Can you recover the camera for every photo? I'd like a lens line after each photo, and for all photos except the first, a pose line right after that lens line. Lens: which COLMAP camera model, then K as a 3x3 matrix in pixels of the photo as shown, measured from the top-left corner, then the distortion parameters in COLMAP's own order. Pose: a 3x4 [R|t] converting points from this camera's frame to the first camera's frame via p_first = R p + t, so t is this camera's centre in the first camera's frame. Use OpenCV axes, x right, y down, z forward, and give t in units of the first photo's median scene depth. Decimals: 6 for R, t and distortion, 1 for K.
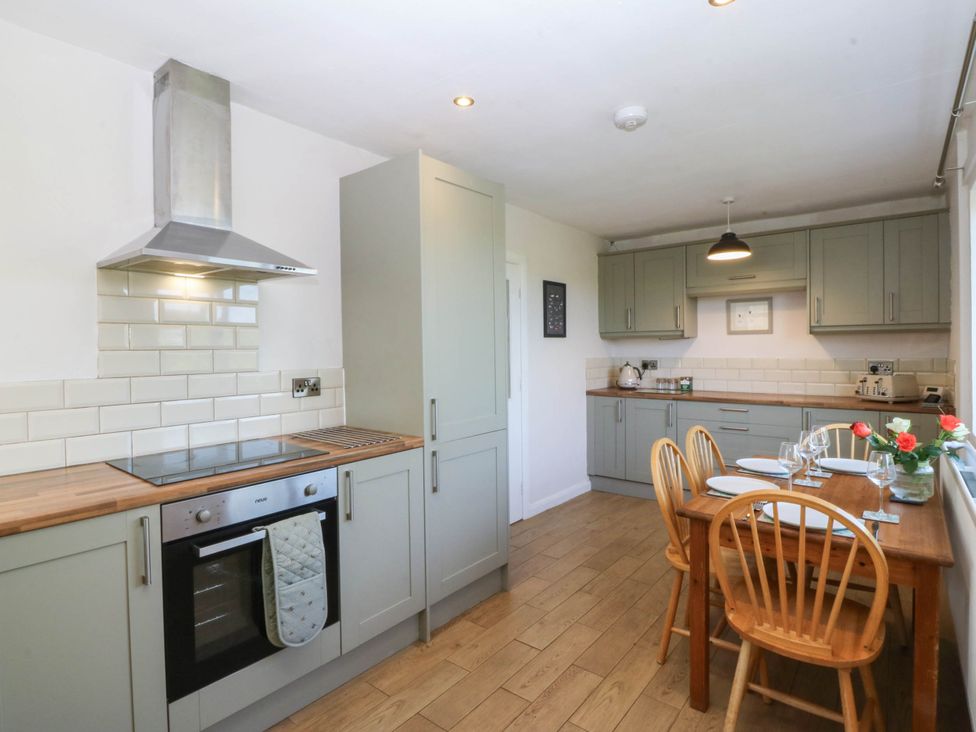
lens RADIAL K [[517.4, 0, 488.9], [0, 517.4, 354.3], [0, 0, 1]] dist [0.009614, -0.013745]
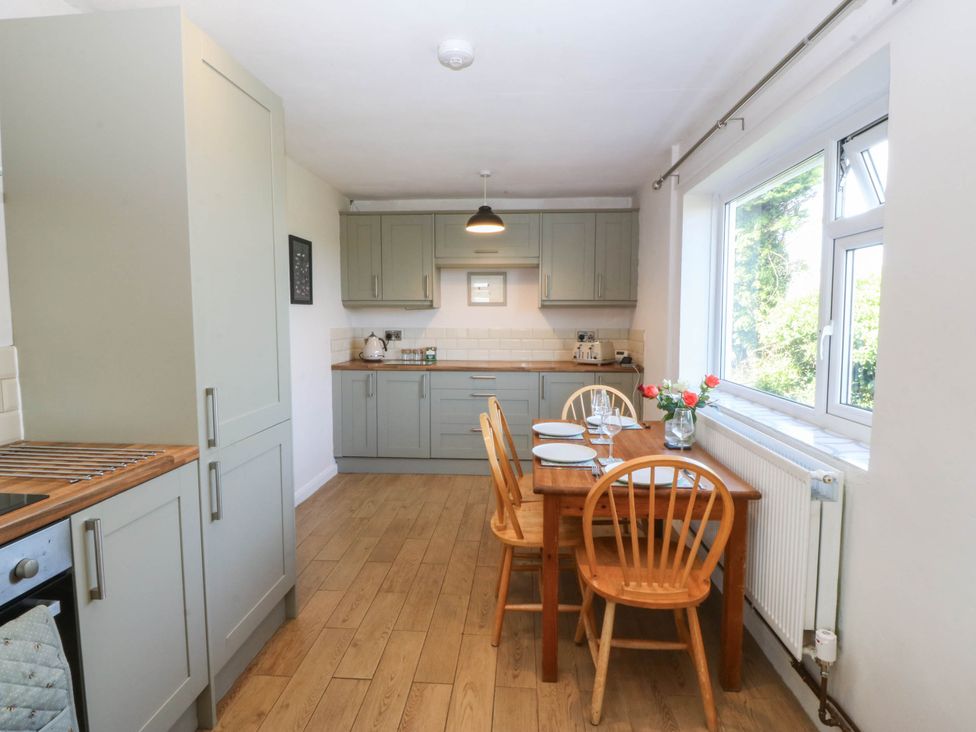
lens RADIAL K [[517.4, 0, 488.9], [0, 517.4, 354.3], [0, 0, 1]] dist [0.009614, -0.013745]
pose [[0.821531, -0.029799, 0.569384, -0.128501], [-0.003256, 0.998372, 0.056948, 0.000084], [-0.570154, -0.048639, 0.820097, 0.147251]]
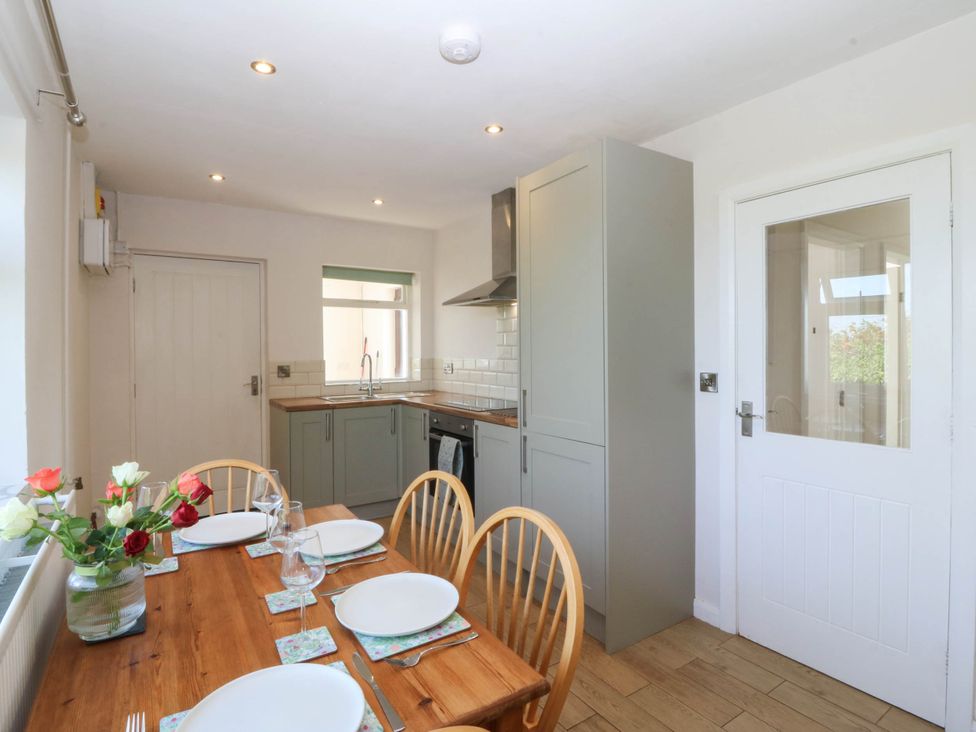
lens RADIAL K [[517.4, 0, 488.9], [0, 517.4, 354.3], [0, 0, 1]] dist [0.009614, -0.013745]
pose [[-0.307132, 0.025076, -0.951337, 0.658749], [-0.003267, 0.999619, 0.027403, -0.015416], [0.951661, 0.011525, -0.306933, 0.844938]]
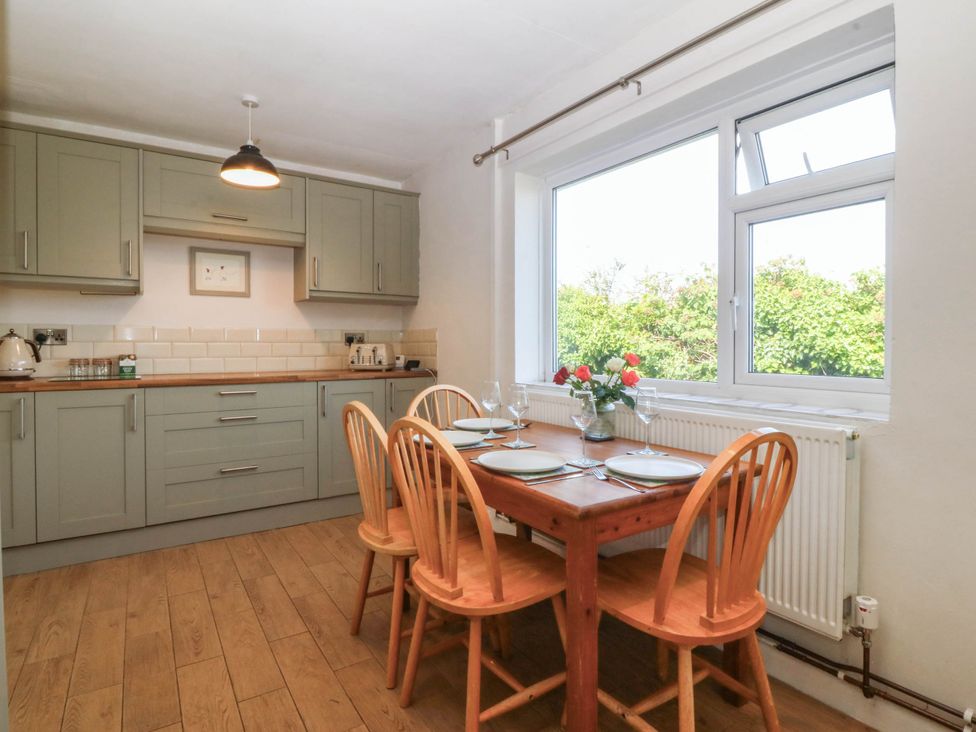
lens RADIAL K [[517.4, 0, 488.9], [0, 517.4, 354.3], [0, 0, 1]] dist [0.009614, -0.013745]
pose [[0.301259, -0.006752, 0.953518, -0.134870], [0.009238, 0.999949, 0.004162, 0.058492], [-0.953498, 0.007555, 0.301306, 0.484293]]
